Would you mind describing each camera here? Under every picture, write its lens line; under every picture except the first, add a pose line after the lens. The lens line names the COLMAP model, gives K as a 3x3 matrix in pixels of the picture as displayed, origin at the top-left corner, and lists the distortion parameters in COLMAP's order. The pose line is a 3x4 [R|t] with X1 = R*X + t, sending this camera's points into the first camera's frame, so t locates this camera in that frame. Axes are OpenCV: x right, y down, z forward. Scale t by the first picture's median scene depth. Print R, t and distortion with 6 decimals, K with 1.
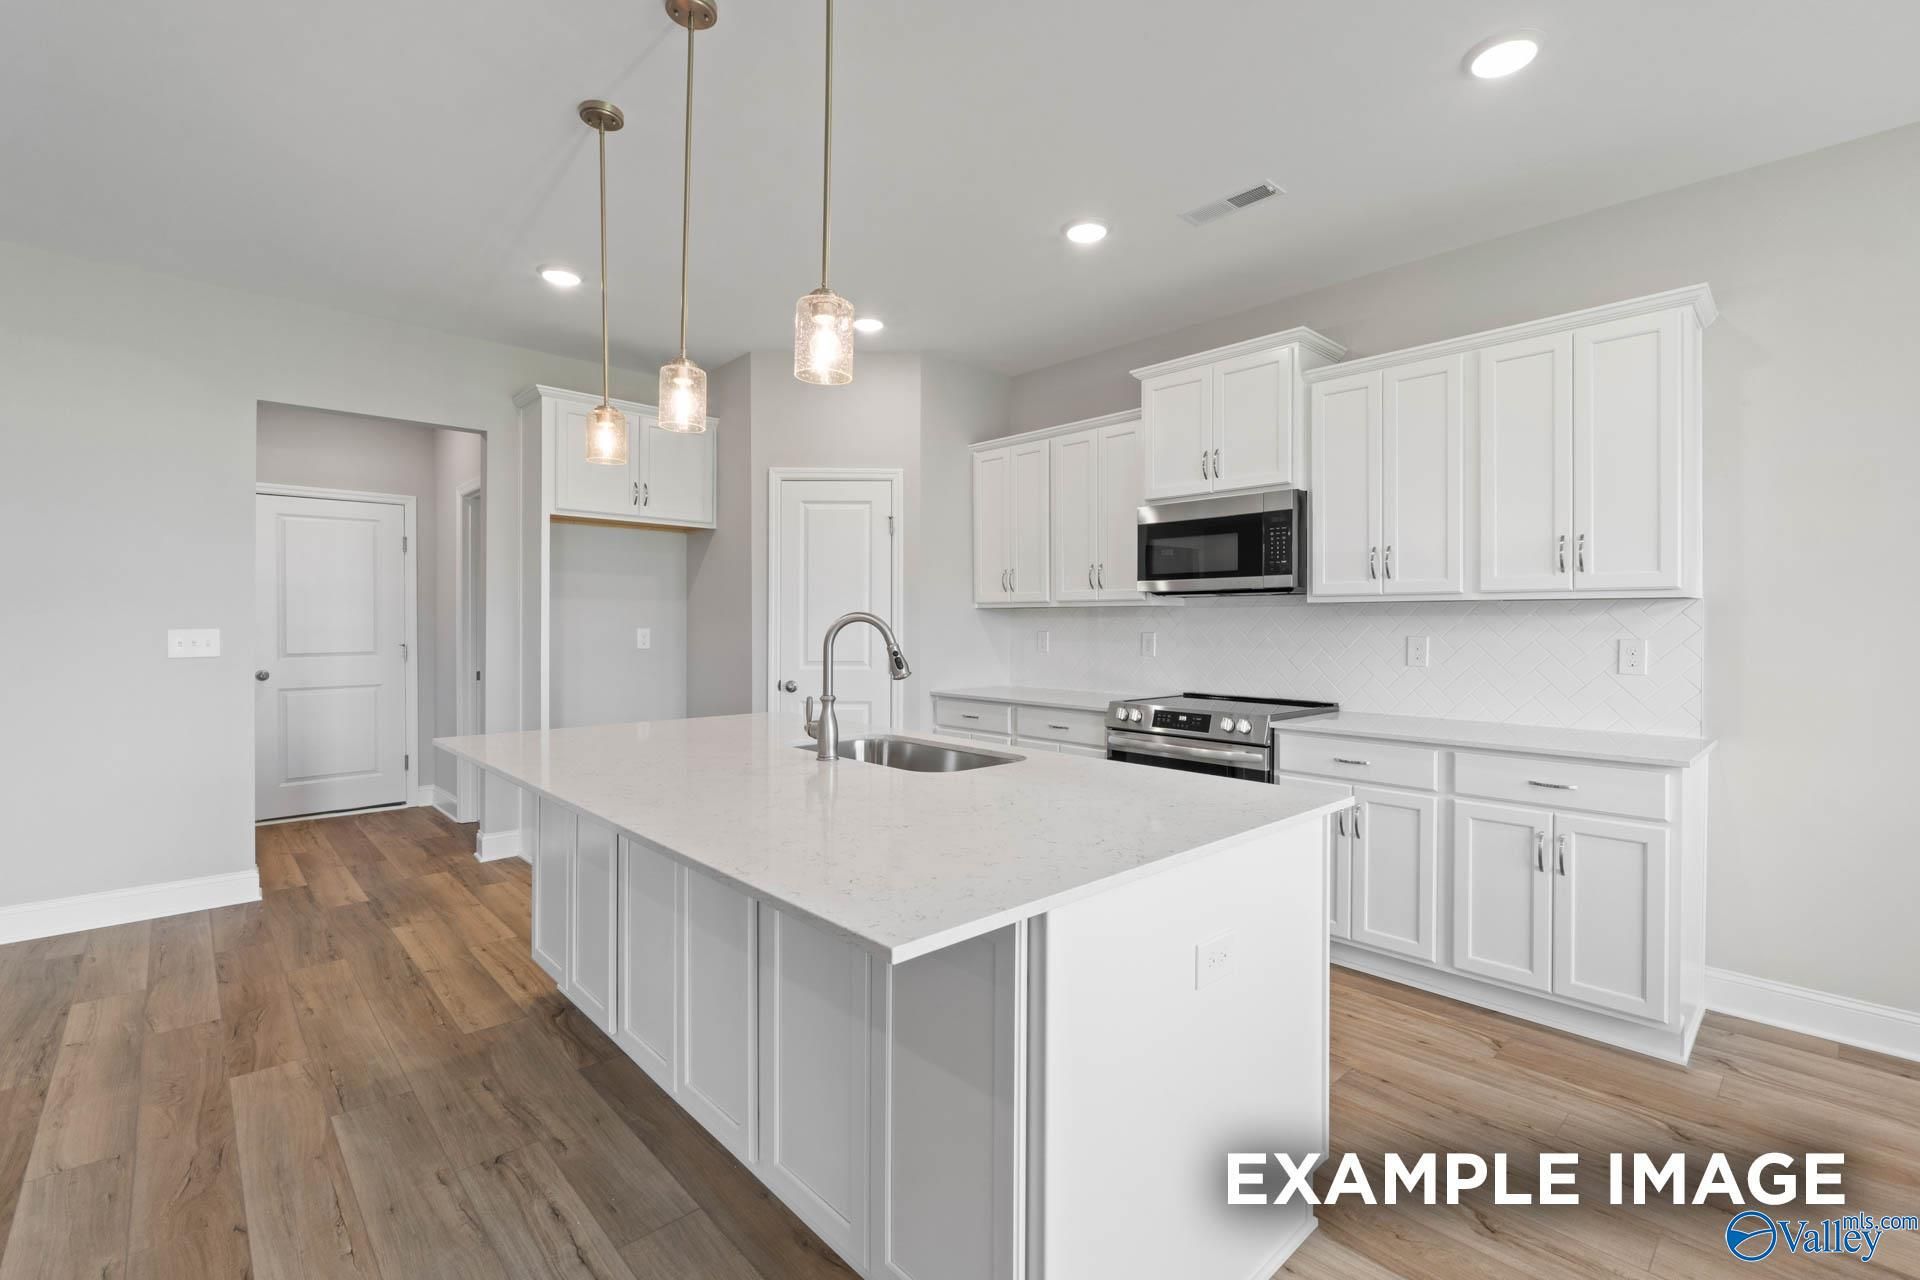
lens RADIAL K [[838.1, 0, 963.4], [0, 838.1, 621.2], [0, 0, 1]] dist [-0.003848, -0.000824]
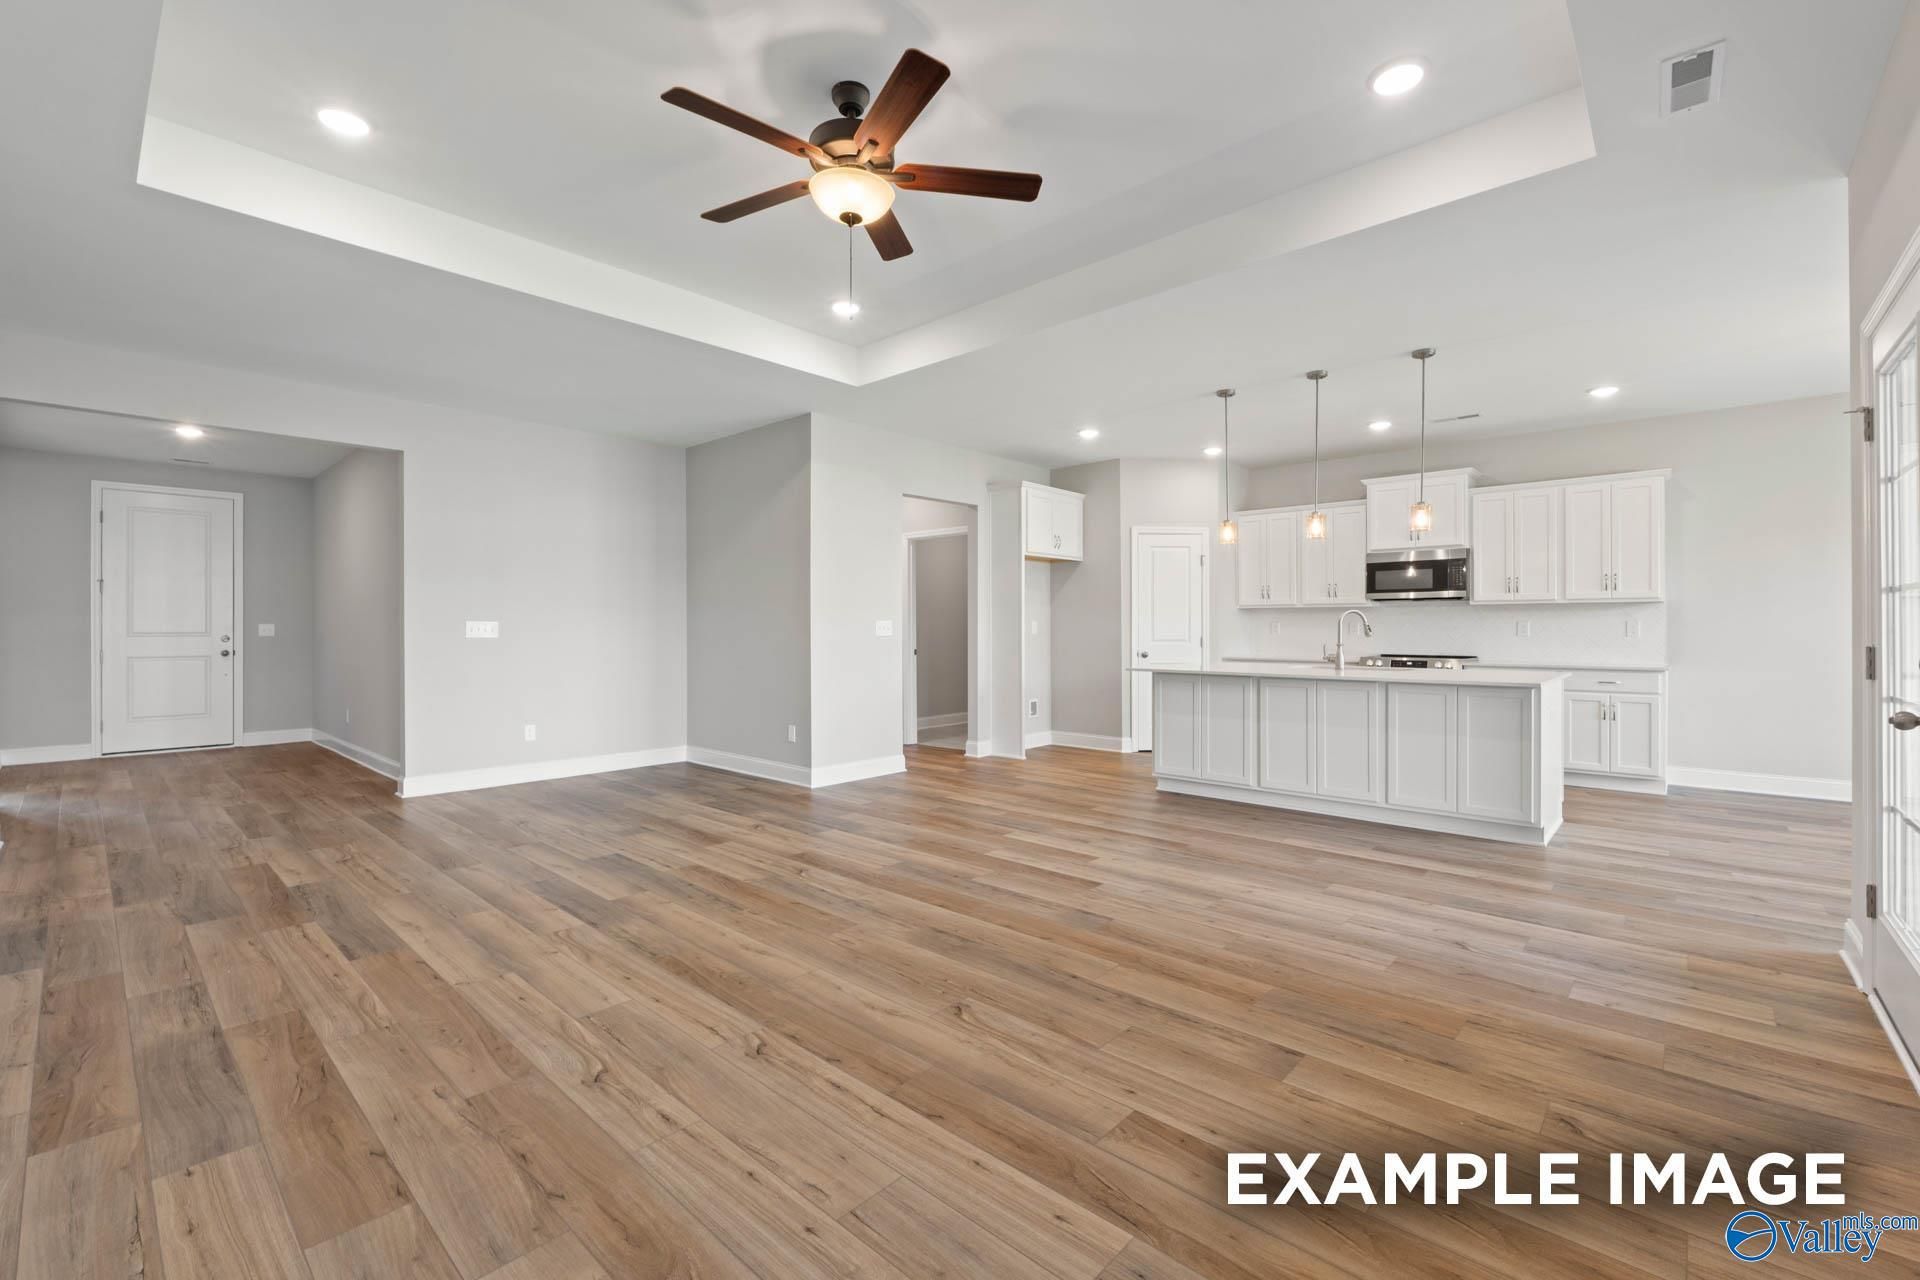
lens RADIAL K [[808.0, 0, 966.9], [0, 808.0, 619.4], [0, 0, 1]] dist [-0.003194, 0.000123]
pose [[0.997672, -0.004780, 0.068033, -0.915122], [0.005149, 0.999973, -0.005238, 0.016822], [-0.068006, 0.005577, 0.997669, -0.832331]]
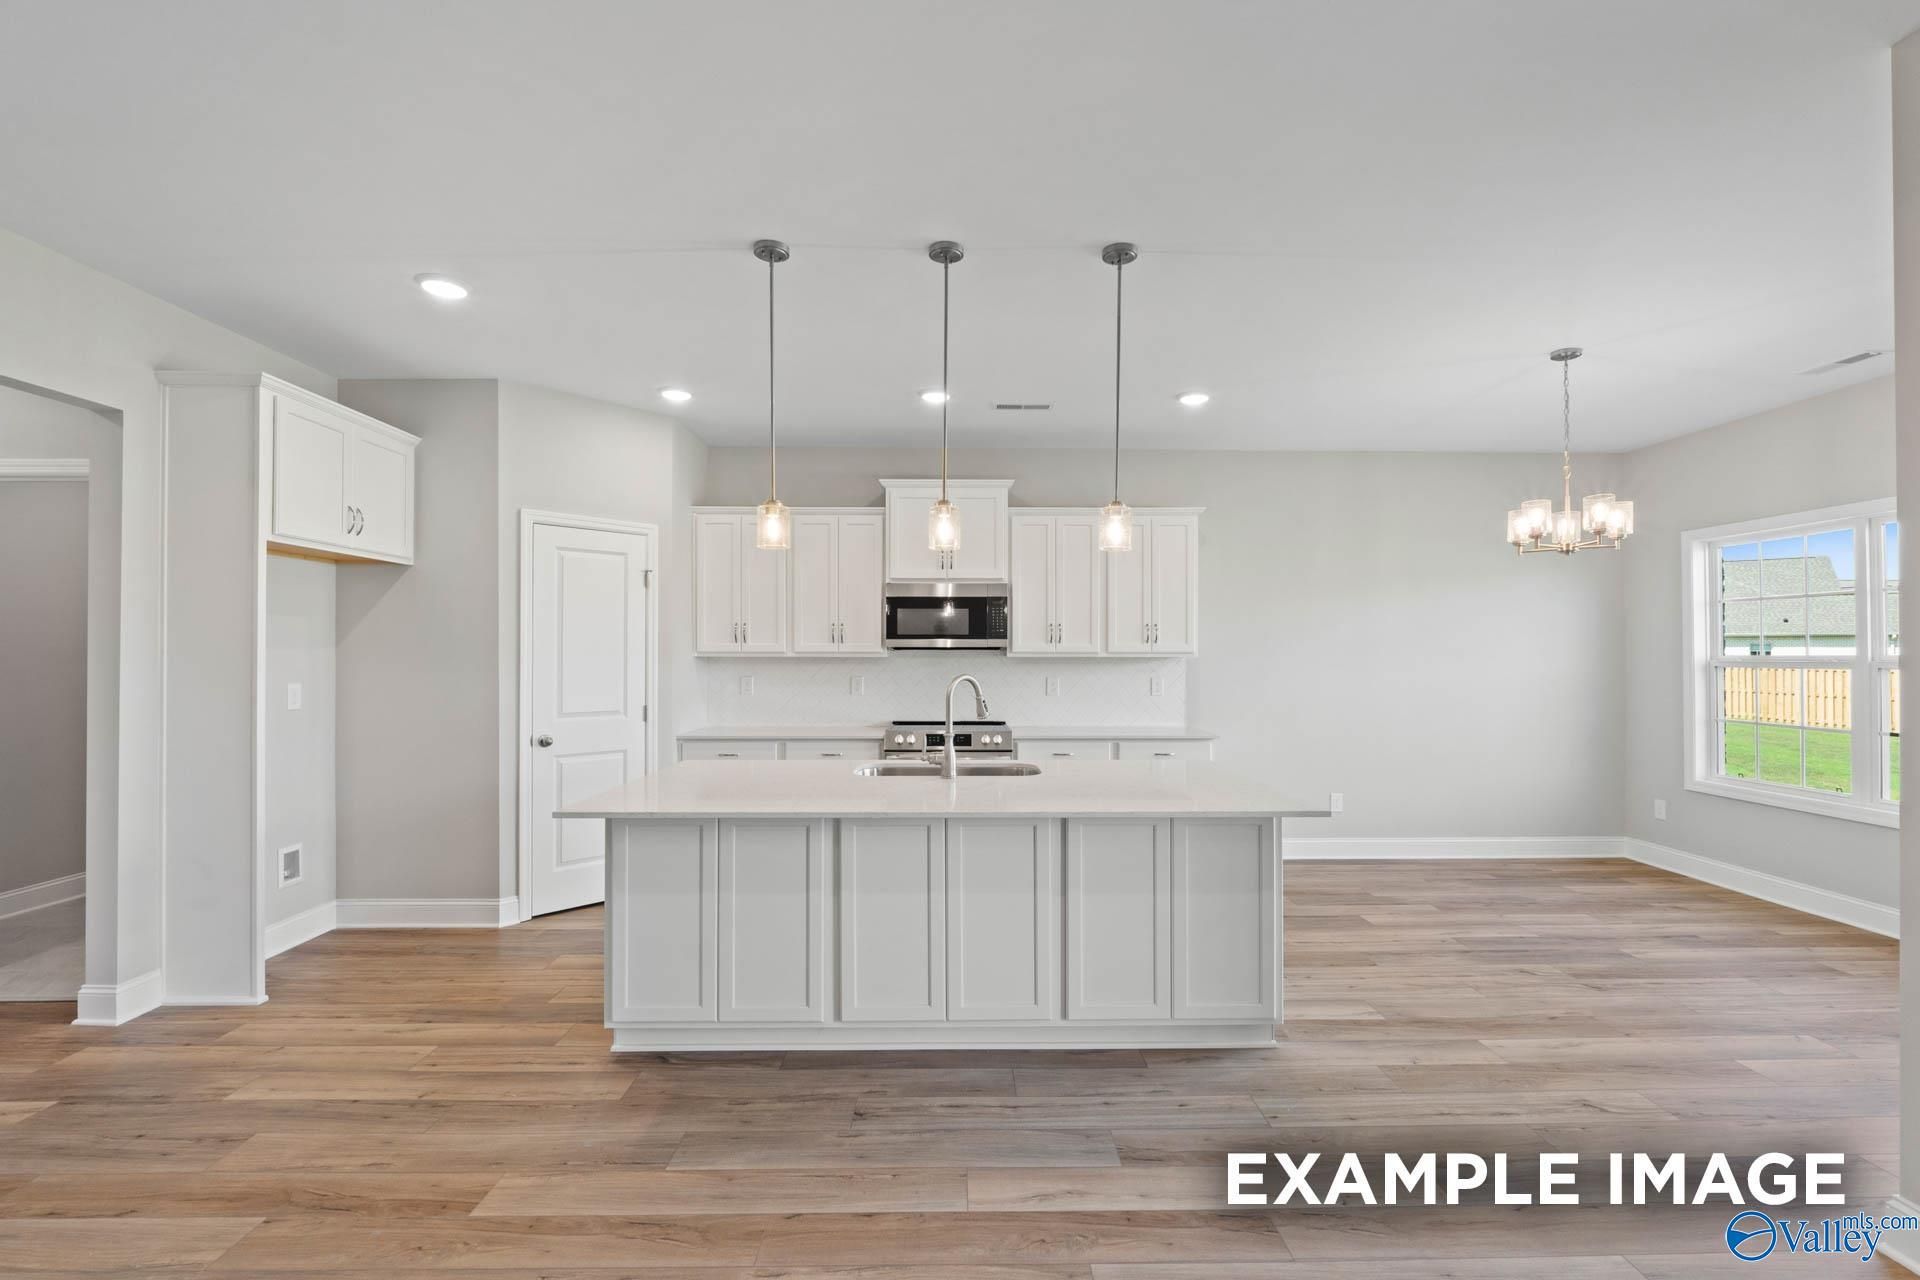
lens RADIAL K [[838.1, 0, 960.0], [0, 838.1, 648.0], [0, 0, 1]] dist [-0.003848, -0.000824]
pose [[0.684598, 0.001826, 0.728919, -0.776472], [-0.001046, 0.999998, -0.001523, -0.036073], [-0.728920, 0.000281, 0.684599, 0.007968]]
